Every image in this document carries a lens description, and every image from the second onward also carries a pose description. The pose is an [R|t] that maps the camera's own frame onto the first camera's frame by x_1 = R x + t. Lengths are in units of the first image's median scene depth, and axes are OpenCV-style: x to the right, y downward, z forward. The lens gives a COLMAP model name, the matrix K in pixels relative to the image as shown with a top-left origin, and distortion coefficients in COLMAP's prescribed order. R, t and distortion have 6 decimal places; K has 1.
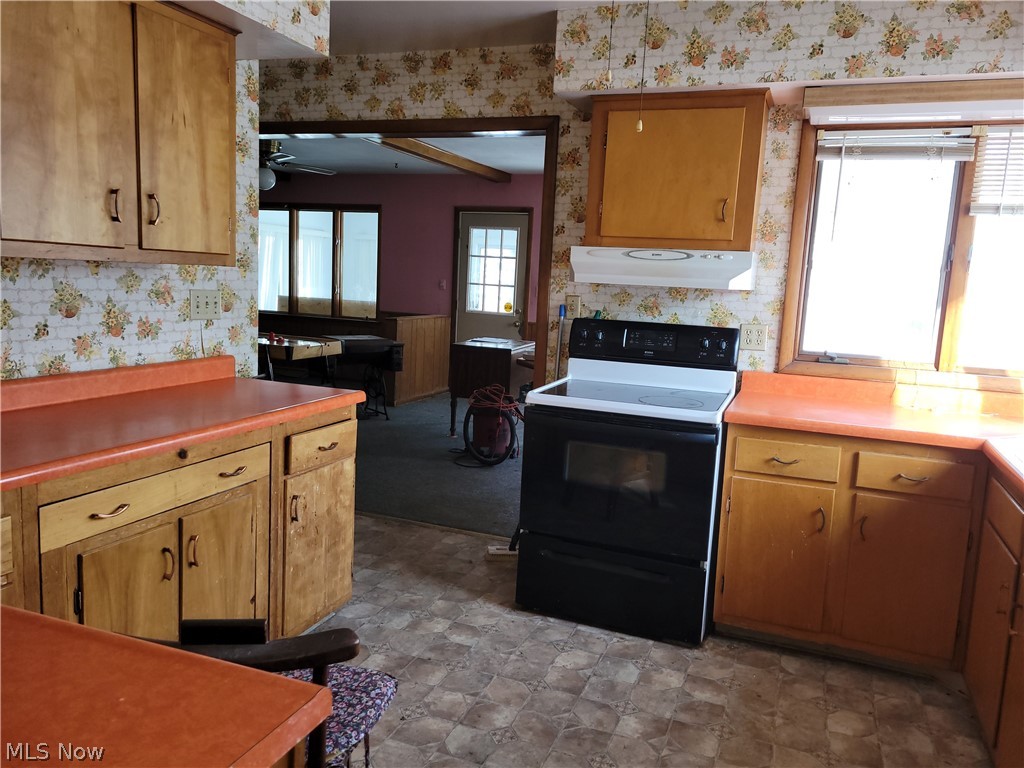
lens RADIAL K [[771.8, 0, 511.8], [0, 771.8, 383.3], [0, 0, 1]] dist [-0.002890, -0.001122]
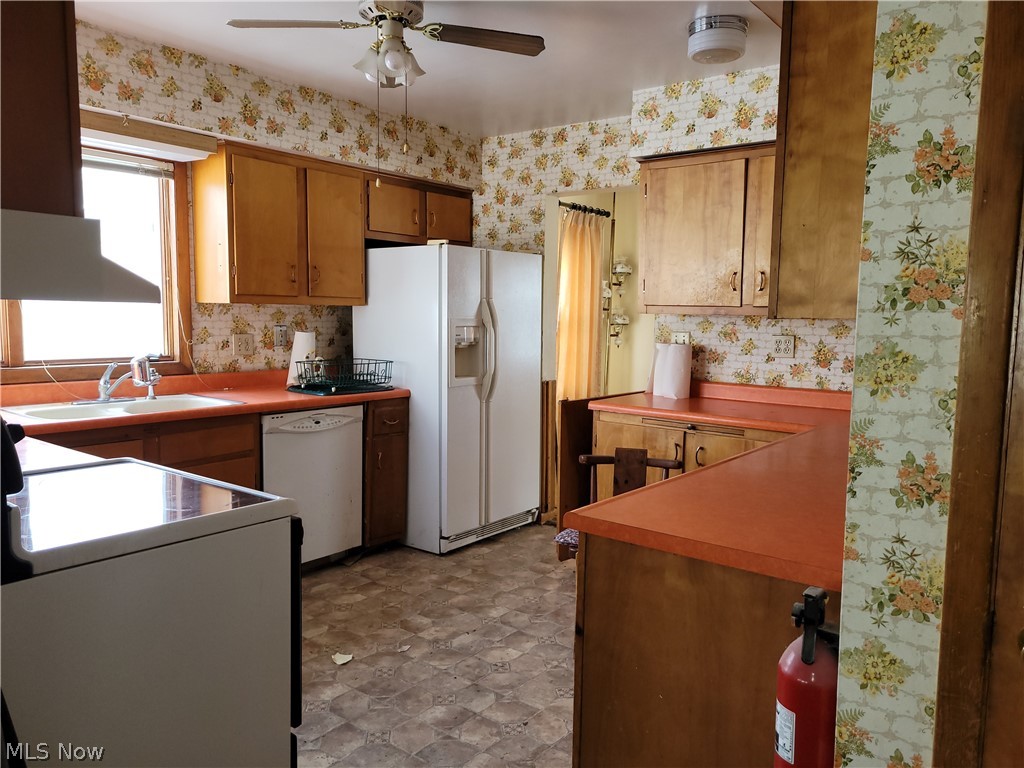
lens RADIAL K [[771.8, 0, 511.7], [0, 771.8, 384.4], [0, 0, 1]] dist [-0.002890, -0.001122]
pose [[-0.957111, -0.087226, 0.276279, -0.372887], [-0.018138, 0.969772, 0.243338, -0.277989], [-0.289153, 0.227891, -0.929762, 1.869468]]
